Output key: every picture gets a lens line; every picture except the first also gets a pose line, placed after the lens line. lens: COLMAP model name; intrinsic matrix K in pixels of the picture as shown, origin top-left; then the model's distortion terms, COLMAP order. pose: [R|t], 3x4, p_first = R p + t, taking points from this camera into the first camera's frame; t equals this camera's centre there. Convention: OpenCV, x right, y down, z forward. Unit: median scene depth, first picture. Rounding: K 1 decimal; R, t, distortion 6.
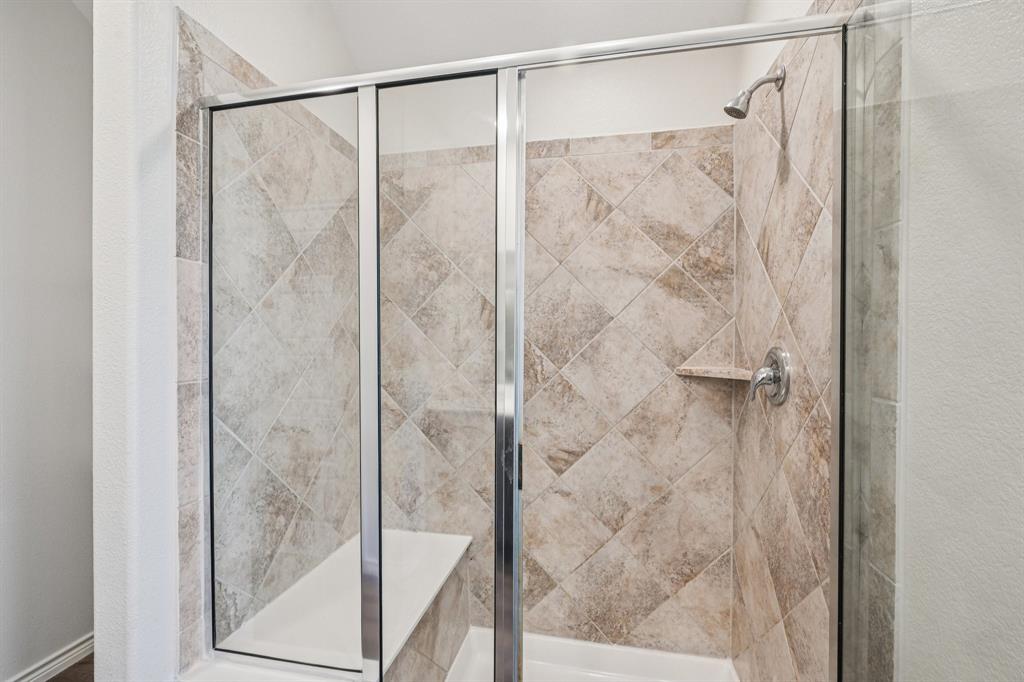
lens RADIAL K [[433.2, 0, 508.4], [0, 433.2, 342.8], [0, 0, 1]] dist [-0.001406, 0.000630]
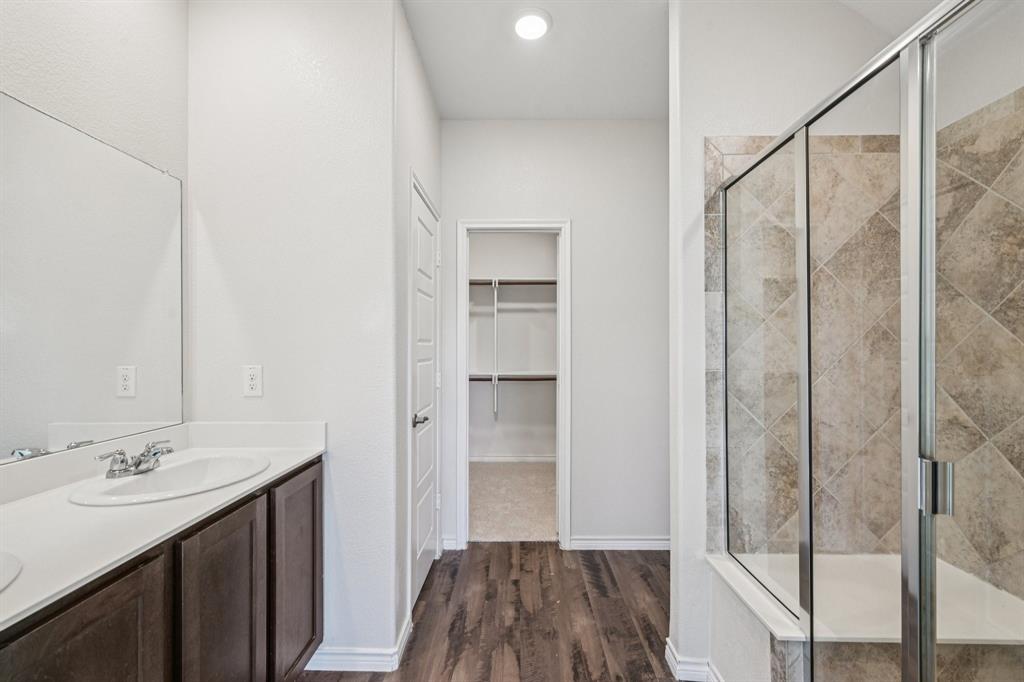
lens RADIAL K [[433.2, 0, 514.5], [0, 433.2, 345.0], [0, 0, 1]] dist [-0.001406, 0.000630]
pose [[0.190329, -0.008451, -0.981684, 0.533656], [-0.002089, 0.999957, -0.009013, 0.012661], [0.981718, 0.003766, 0.190303, -0.001351]]
